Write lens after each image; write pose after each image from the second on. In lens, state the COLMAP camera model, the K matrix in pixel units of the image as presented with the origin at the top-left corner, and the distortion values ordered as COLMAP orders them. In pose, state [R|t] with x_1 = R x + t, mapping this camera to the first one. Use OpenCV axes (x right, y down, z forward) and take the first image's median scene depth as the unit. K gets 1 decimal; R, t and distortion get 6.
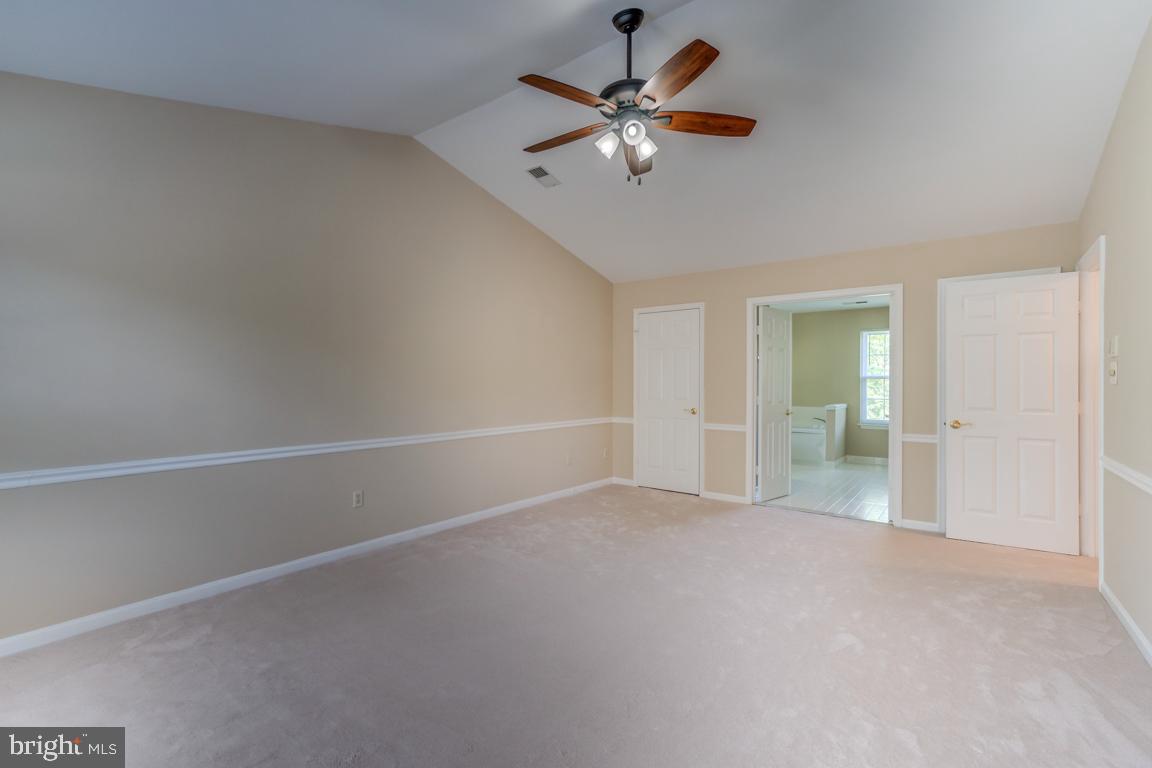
lens RADIAL K [[504.4, 0, 565.6], [0, 504.4, 383.3], [0, 0, 1]] dist [-0.007505, 0.006960]
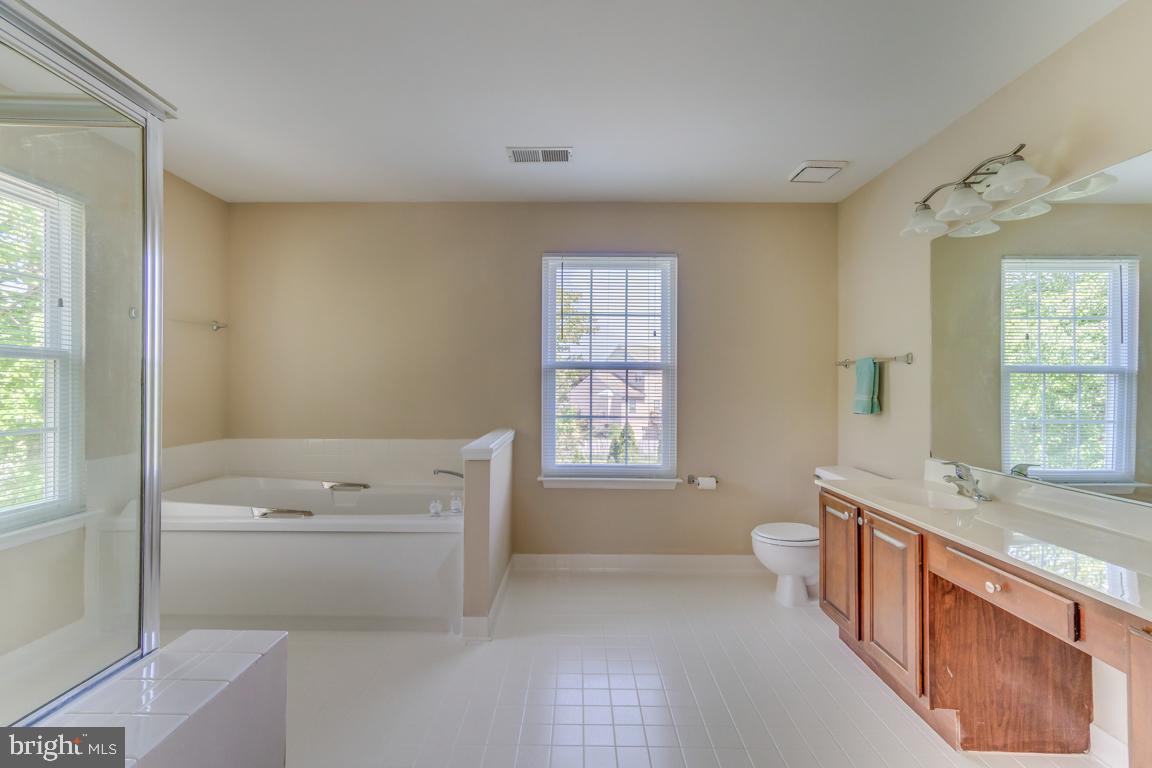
lens RADIAL K [[504.4, 0, 575.1], [0, 504.4, 385.0], [0, 0, 1]] dist [-0.007505, 0.006960]
pose [[0.786055, 0.000125, 0.618156, 0.351817], [-0.000149, 1.000000, -0.000013, 0.004186], [-0.618156, -0.000082, 0.786055, 0.661309]]
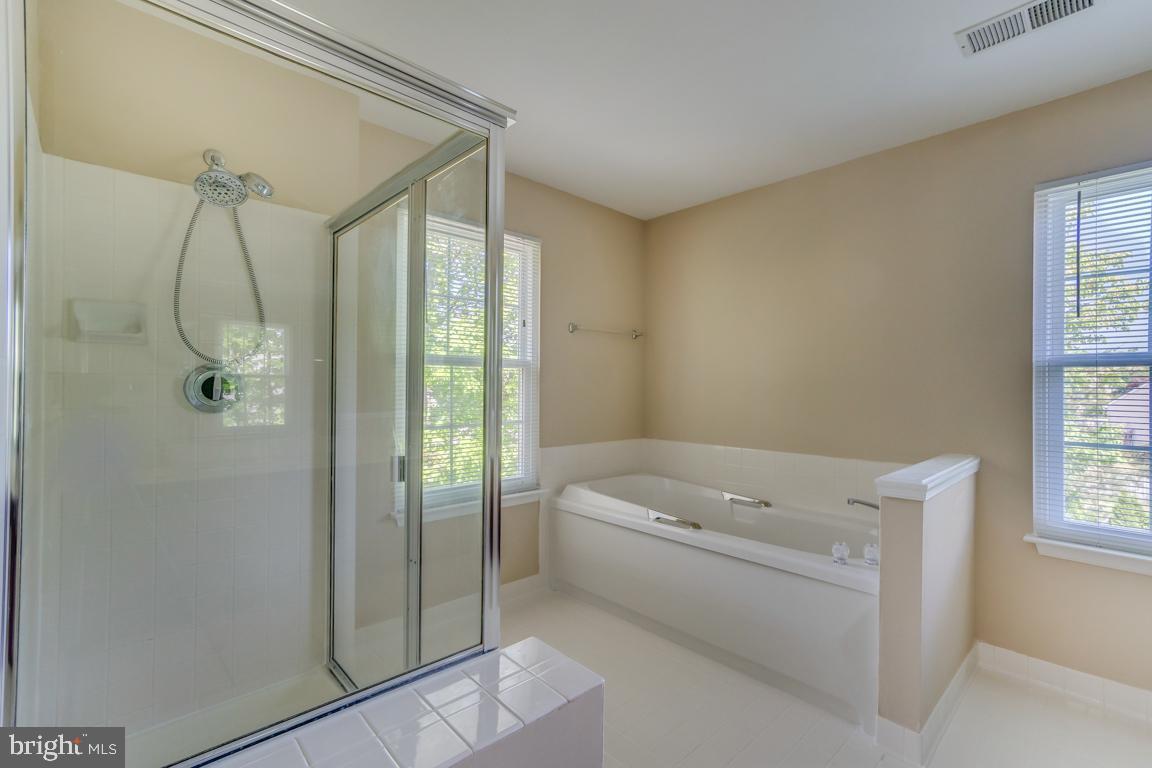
lens RADIAL K [[504.4, 0, 582.5], [0, 504.4, 383.1], [0, 0, 1]] dist [-0.007505, 0.006960]
pose [[0.988470, 0.006809, -0.151266, 0.393130], [-0.008312, 0.999922, -0.009304, 0.003874], [0.151191, 0.010454, 0.988449, 0.707259]]
